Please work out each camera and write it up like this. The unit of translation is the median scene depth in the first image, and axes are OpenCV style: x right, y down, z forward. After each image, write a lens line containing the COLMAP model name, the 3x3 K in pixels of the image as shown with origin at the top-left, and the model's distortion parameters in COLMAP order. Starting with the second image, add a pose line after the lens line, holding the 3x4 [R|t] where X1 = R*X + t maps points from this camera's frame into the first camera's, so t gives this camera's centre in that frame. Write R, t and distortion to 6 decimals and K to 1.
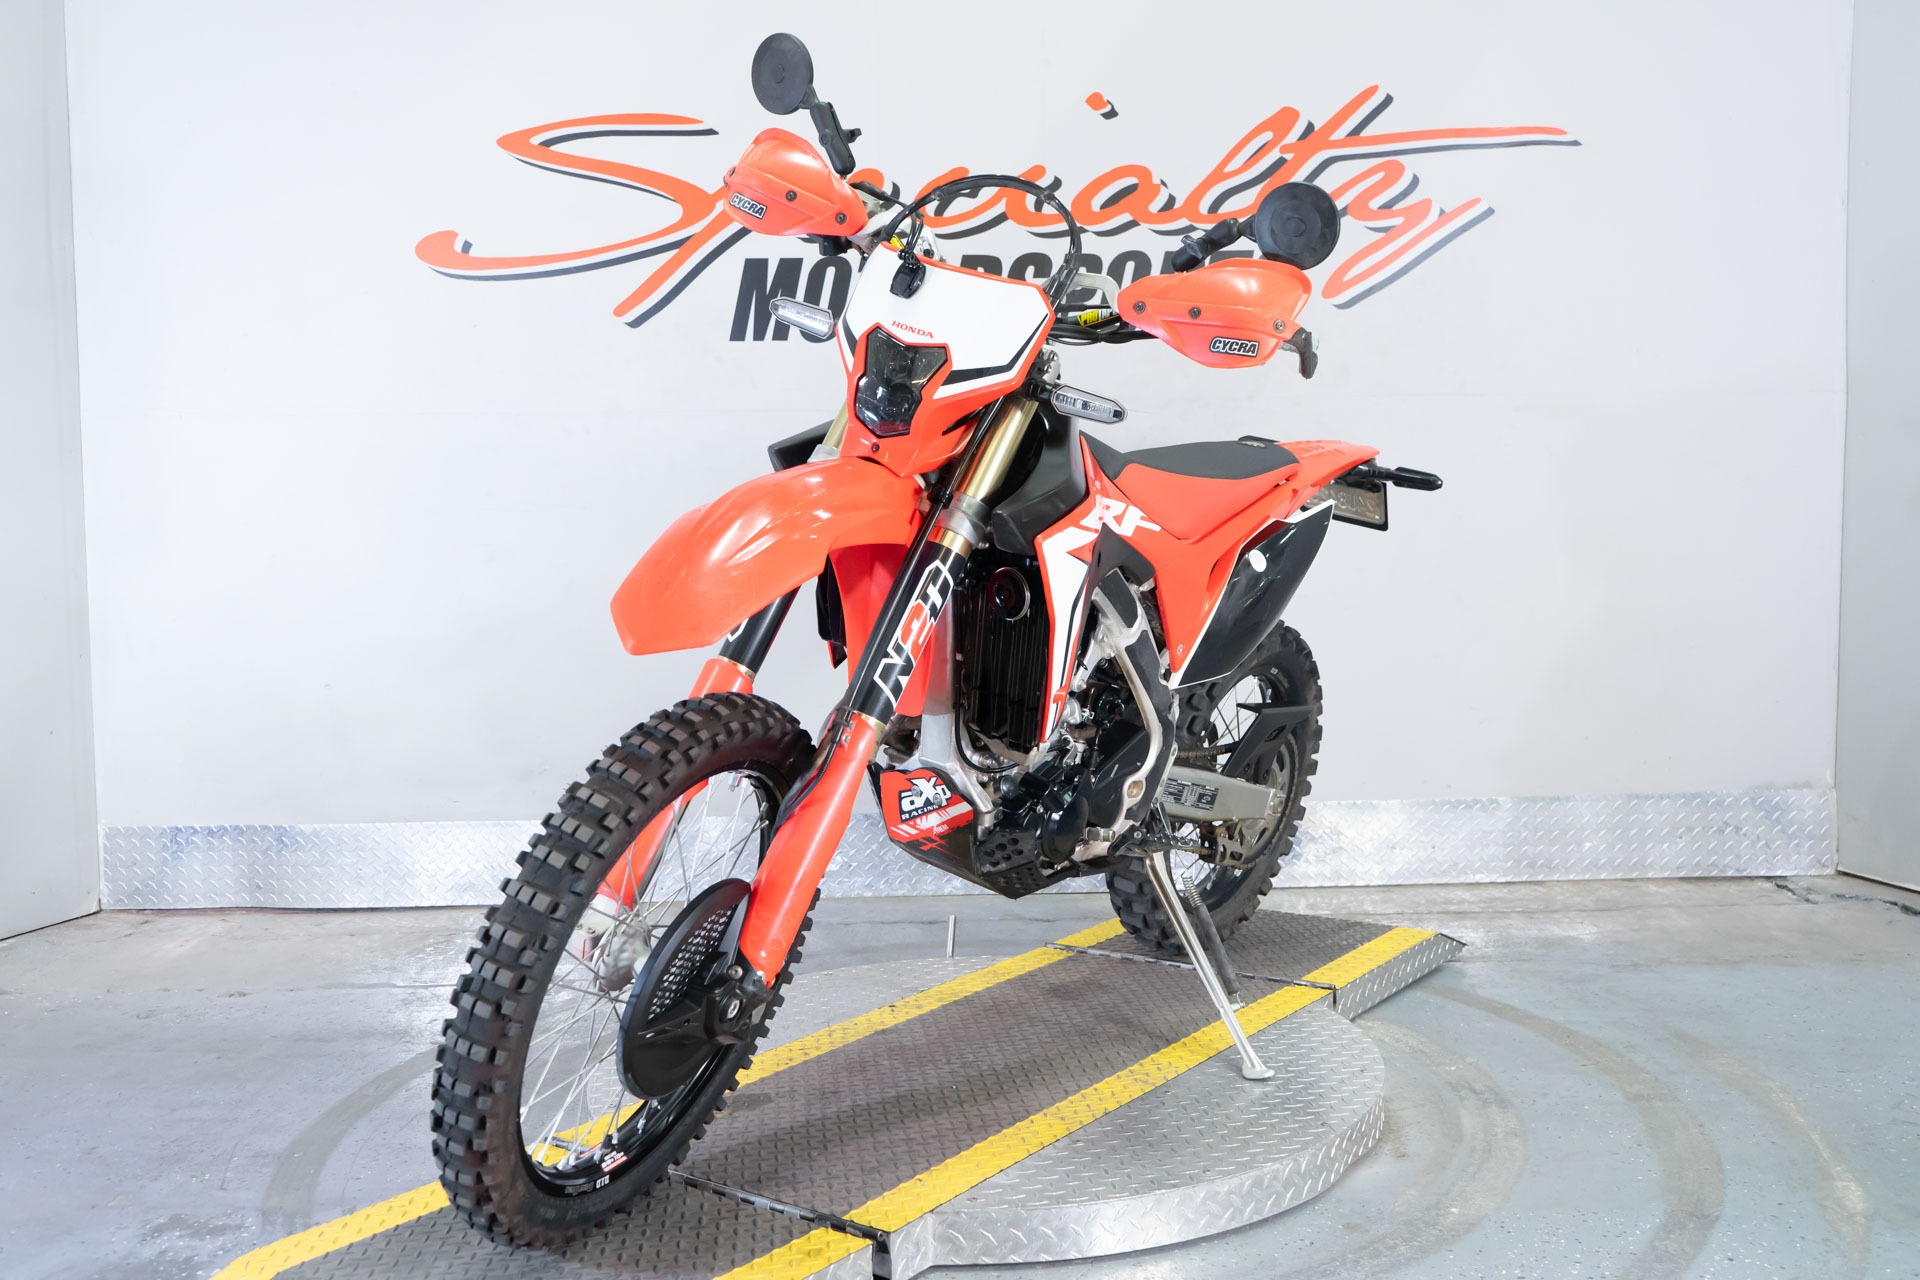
lens RADIAL K [[1835.5, 0, 960.0], [0, 1835.5, 640.0], [0, 0, 1]] dist [-0.002081, 0.018009]
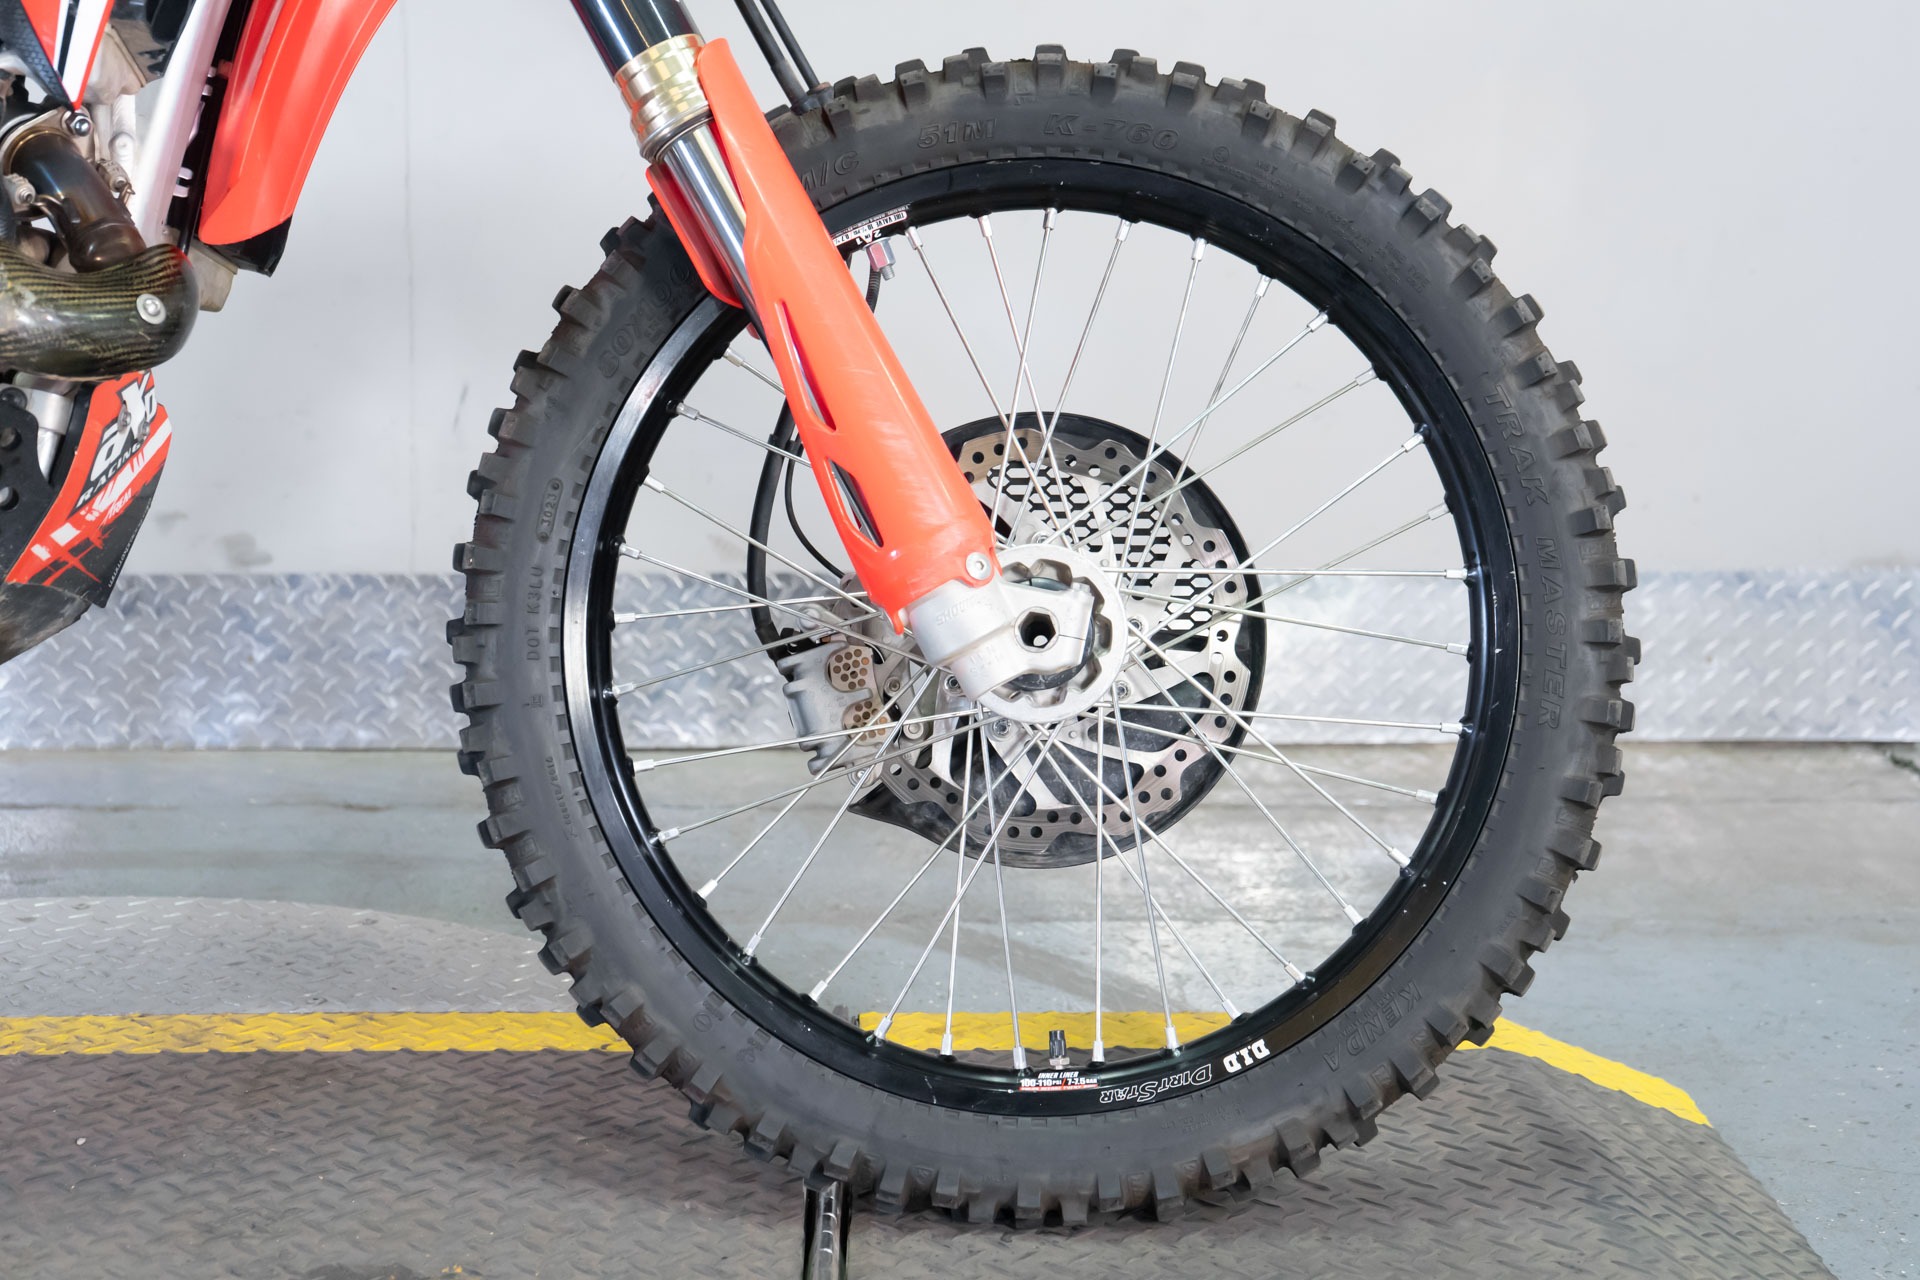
lens RADIAL K [[2732.9, 0, 960.0], [0, 2732.9, 640.0], [0, 0, 1]] dist [0.030974, 0.051704]
pose [[0.997640, 0.021048, 0.065362, 0.147203], [-0.027751, 0.994252, 0.103407, 0.032375], [-0.062810, -0.104976, 0.992489, 0.289586]]
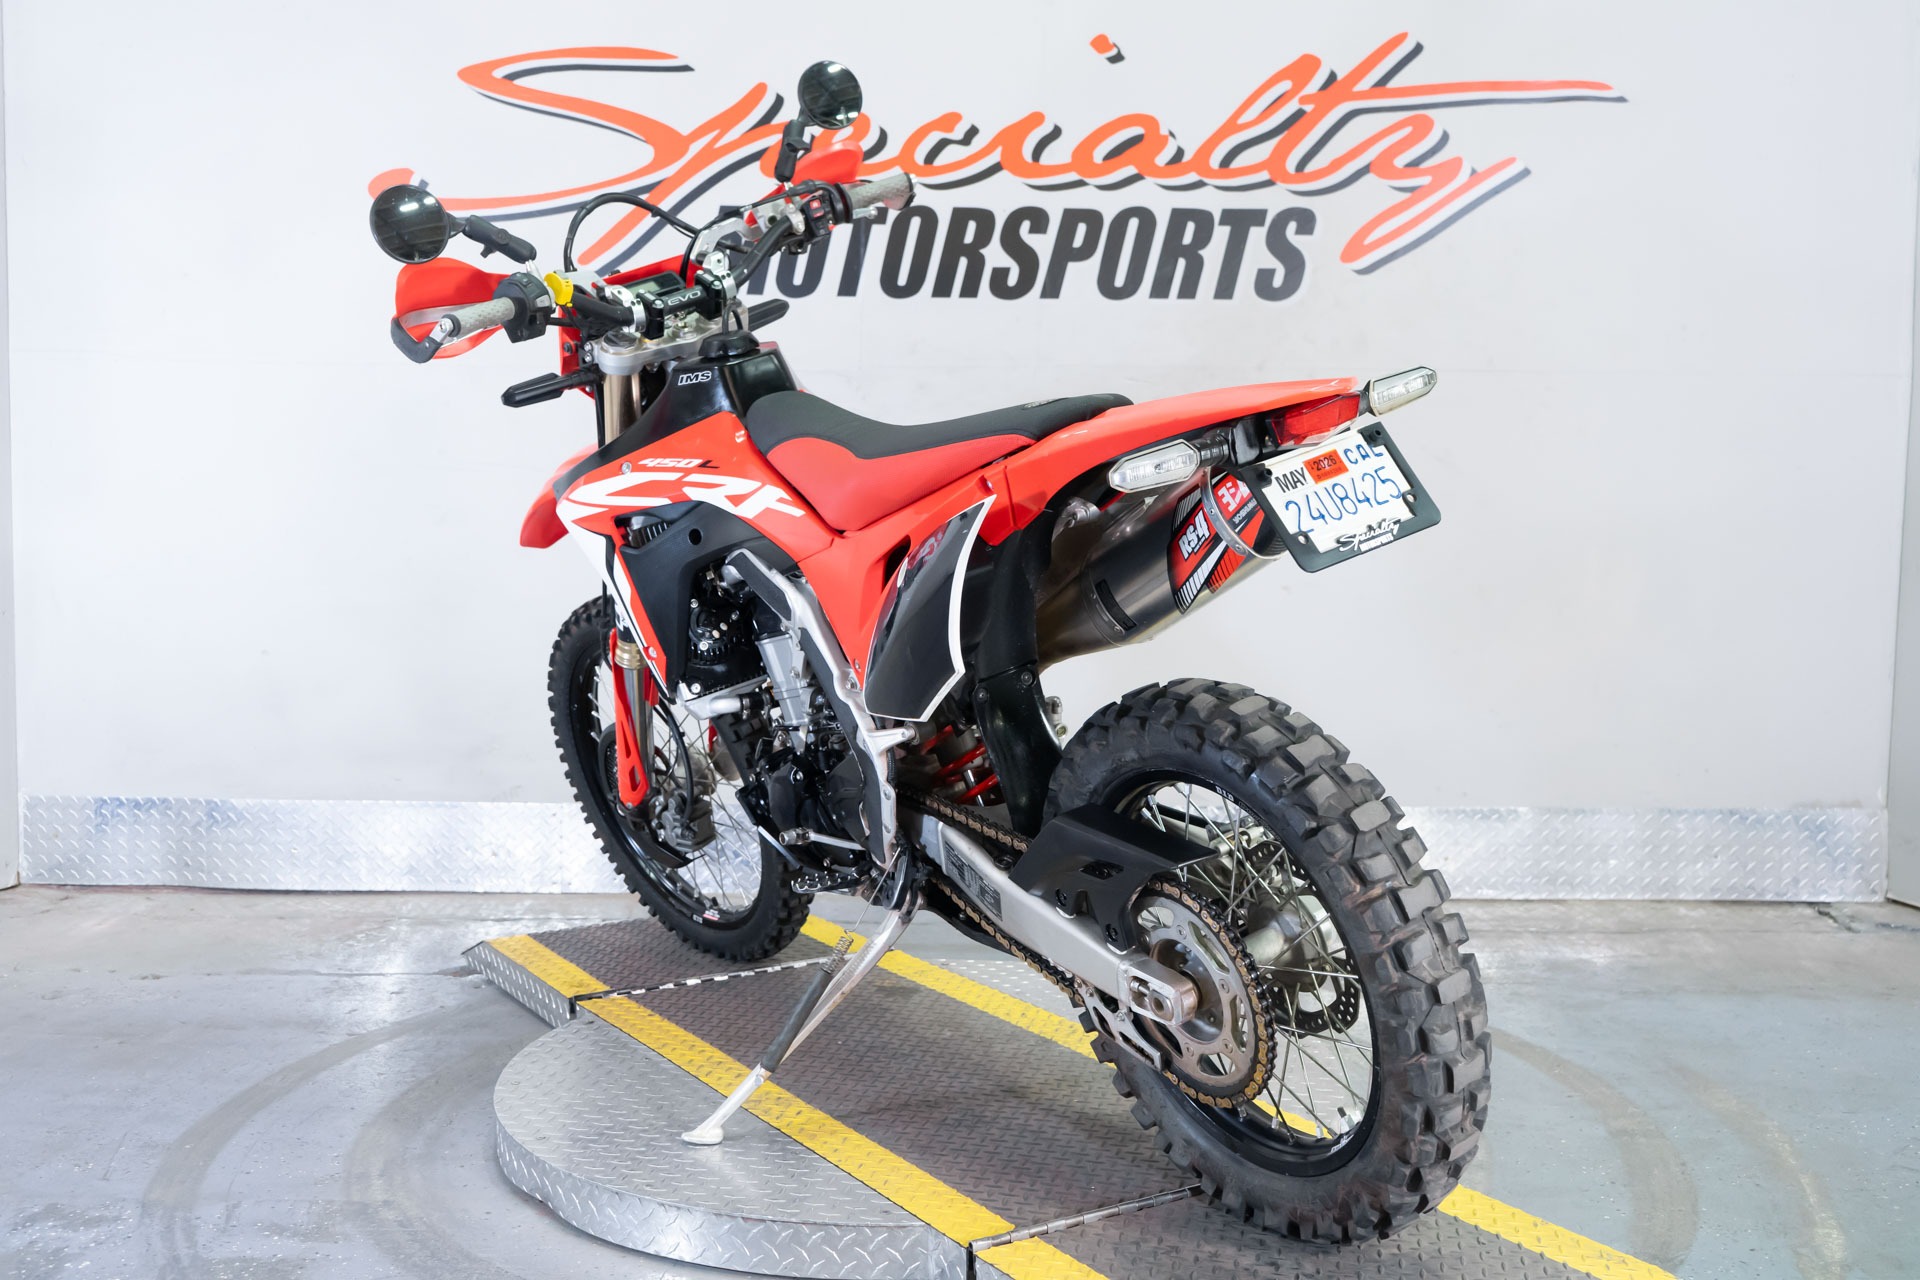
lens RADIAL K [[1997.2, 0, 960.0], [0, 1997.2, 640.0], [0, 0, 1]] dist [0.010324, 0.007891]
pose [[0.999368, 0.027289, -0.022770, 0.034175], [-0.027089, 0.999592, 0.009023, -0.000095], [0.023007, -0.008401, 0.999700, -0.012272]]
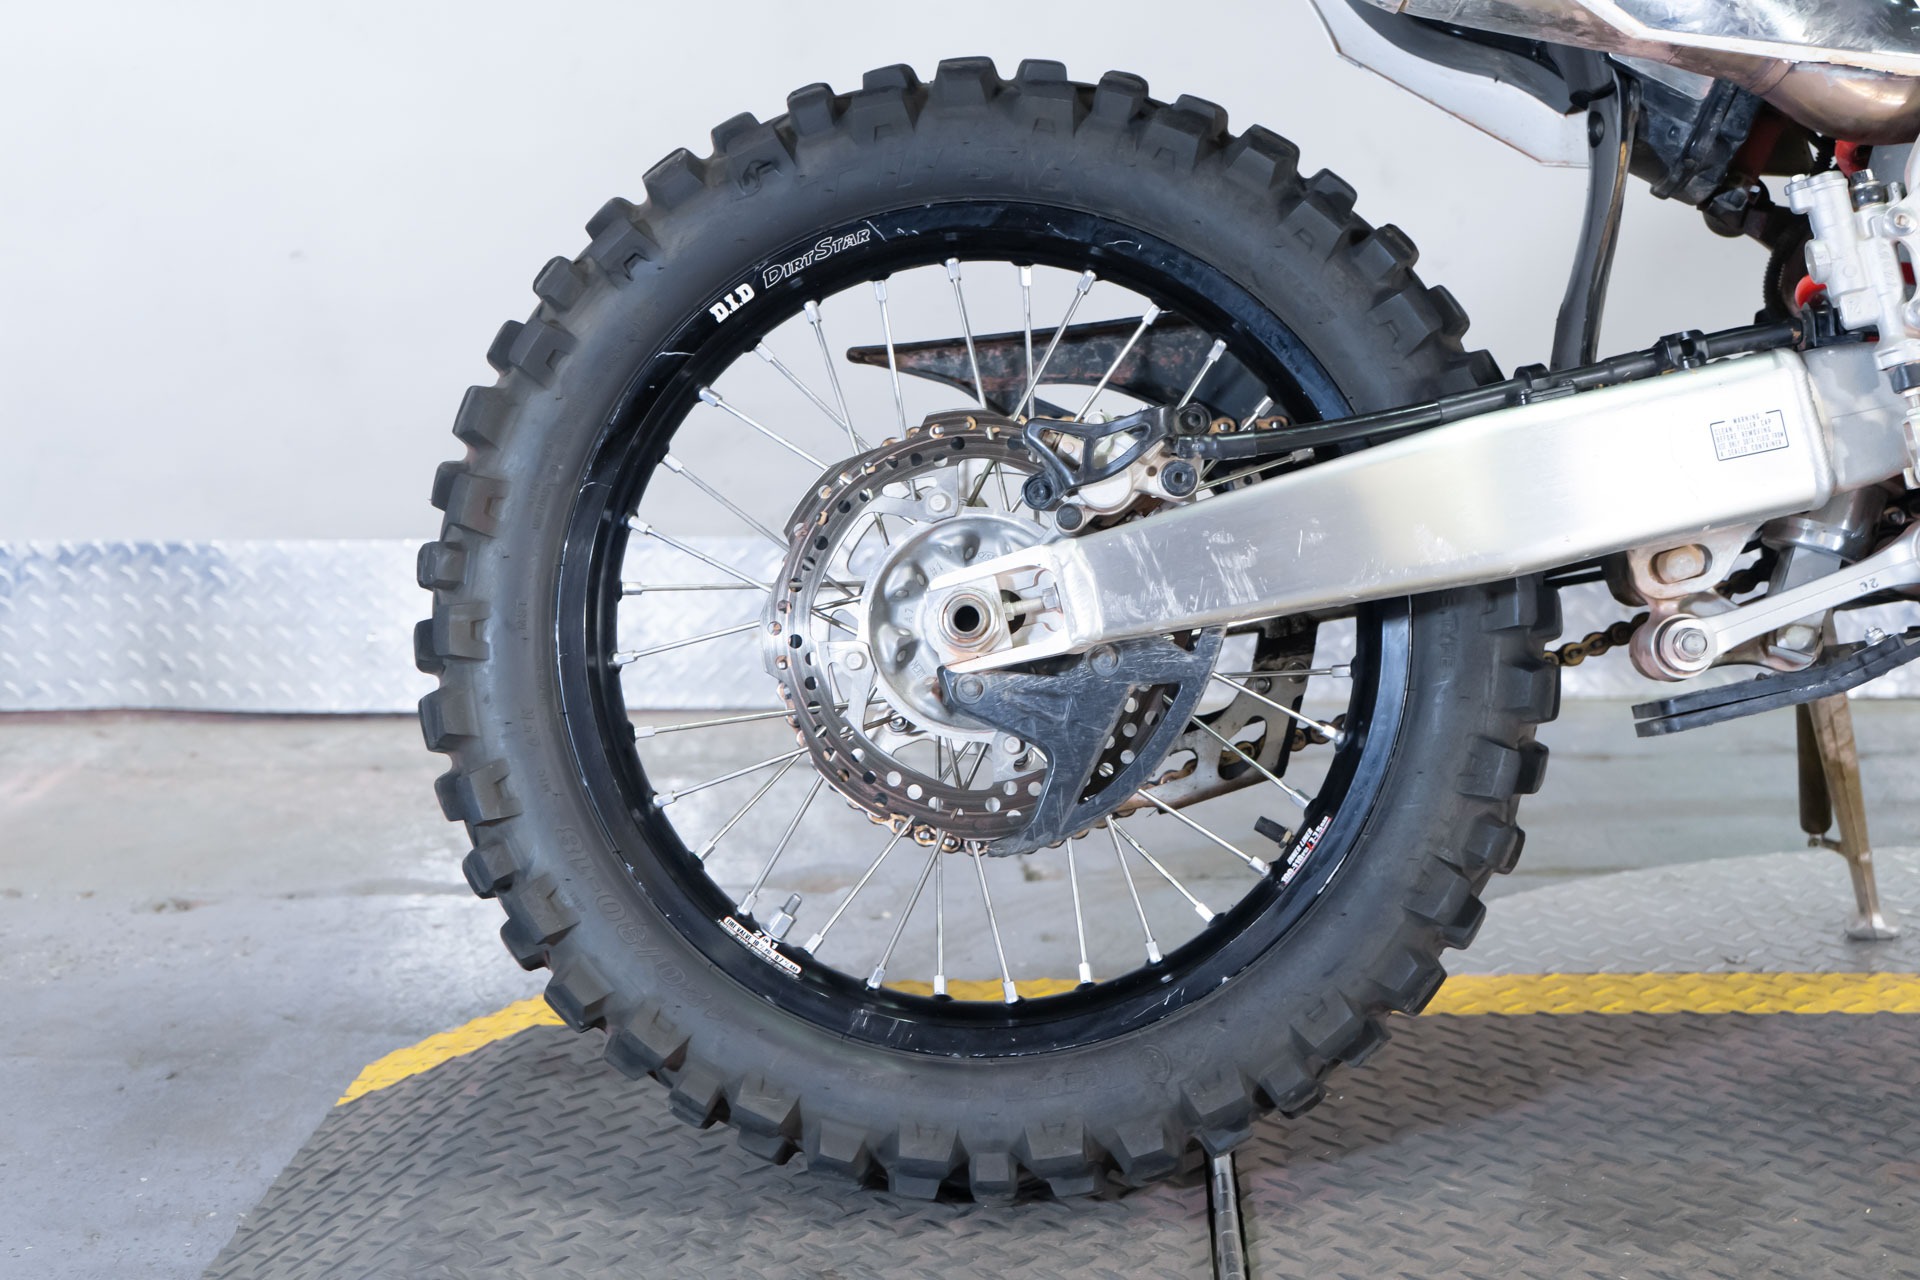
lens RADIAL K [[2562.4, 0, 960.0], [0, 2562.4, 640.0], [0, 0, 1]] dist [0.020124, 0.034662]
pose [[0.999901, 0.007690, -0.011787, -0.167948], [-0.006183, 0.992396, 0.122929, 0.042864], [0.012643, -0.122844, 0.992345, 0.333561]]
